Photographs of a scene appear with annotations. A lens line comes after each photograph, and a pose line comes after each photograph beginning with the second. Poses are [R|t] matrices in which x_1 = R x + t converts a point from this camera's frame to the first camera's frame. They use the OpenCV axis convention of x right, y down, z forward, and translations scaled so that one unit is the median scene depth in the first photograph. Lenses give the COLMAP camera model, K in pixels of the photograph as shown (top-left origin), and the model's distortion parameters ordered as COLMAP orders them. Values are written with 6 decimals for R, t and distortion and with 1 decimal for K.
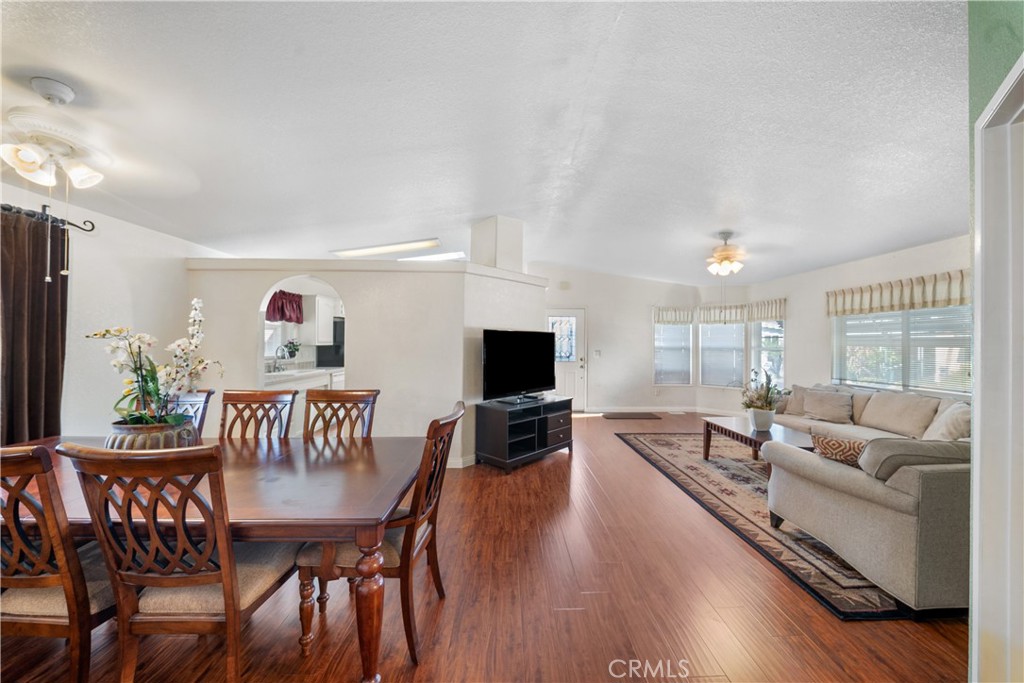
lens RADIAL K [[360.4, 0, 513.2], [0, 360.4, 342.2], [0, 0, 1]] dist [-0.008184, -0.000708]
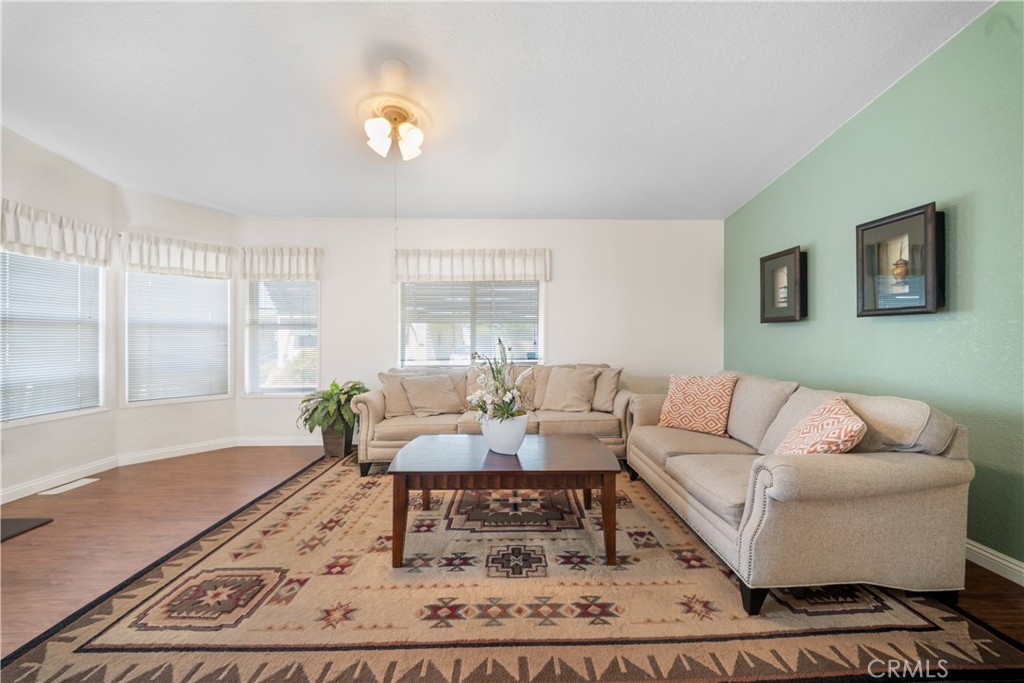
lens RADIAL K [[360.4, 0, 515.2], [0, 360.4, 336.5], [0, 0, 1]] dist [-0.008184, -0.000708]
pose [[-0.002323, -0.008137, 0.999964, 0.117817], [0.000264, 0.999967, 0.008137, 0.053760], [-0.999997, 0.000283, -0.002321, 0.917734]]
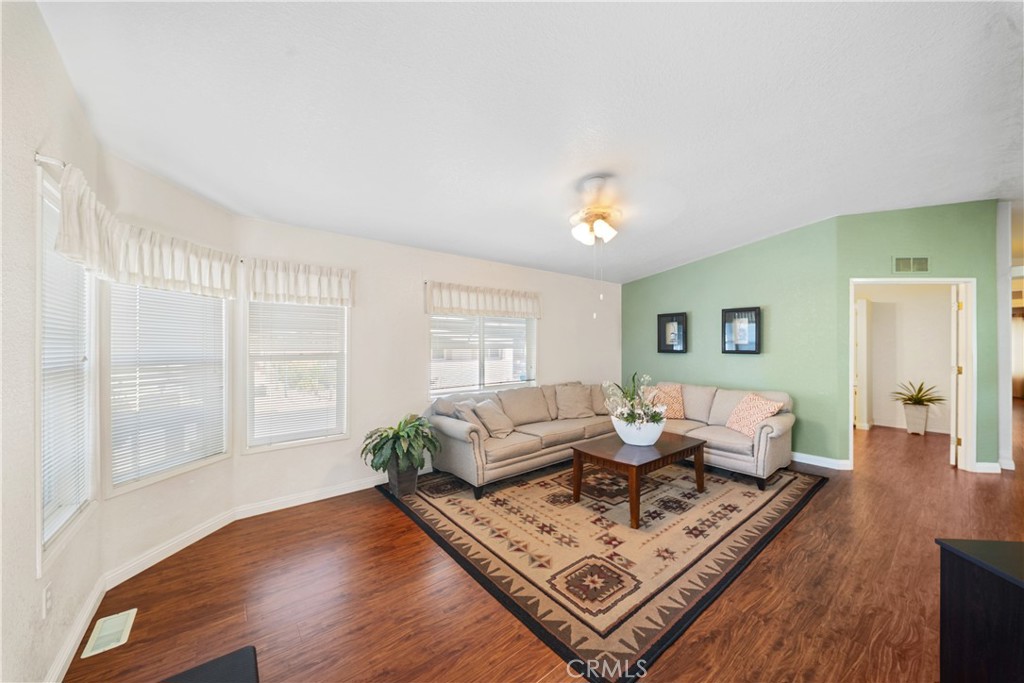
lens RADIAL K [[360.4, 0, 506.9], [0, 360.4, 344.0], [0, 0, 1]] dist [-0.008184, -0.000708]
pose [[-0.603481, -0.004005, 0.797367, 0.173368], [-0.004405, 0.999989, 0.001689, -0.003749], [-0.797365, -0.002493, -0.603492, 1.678896]]
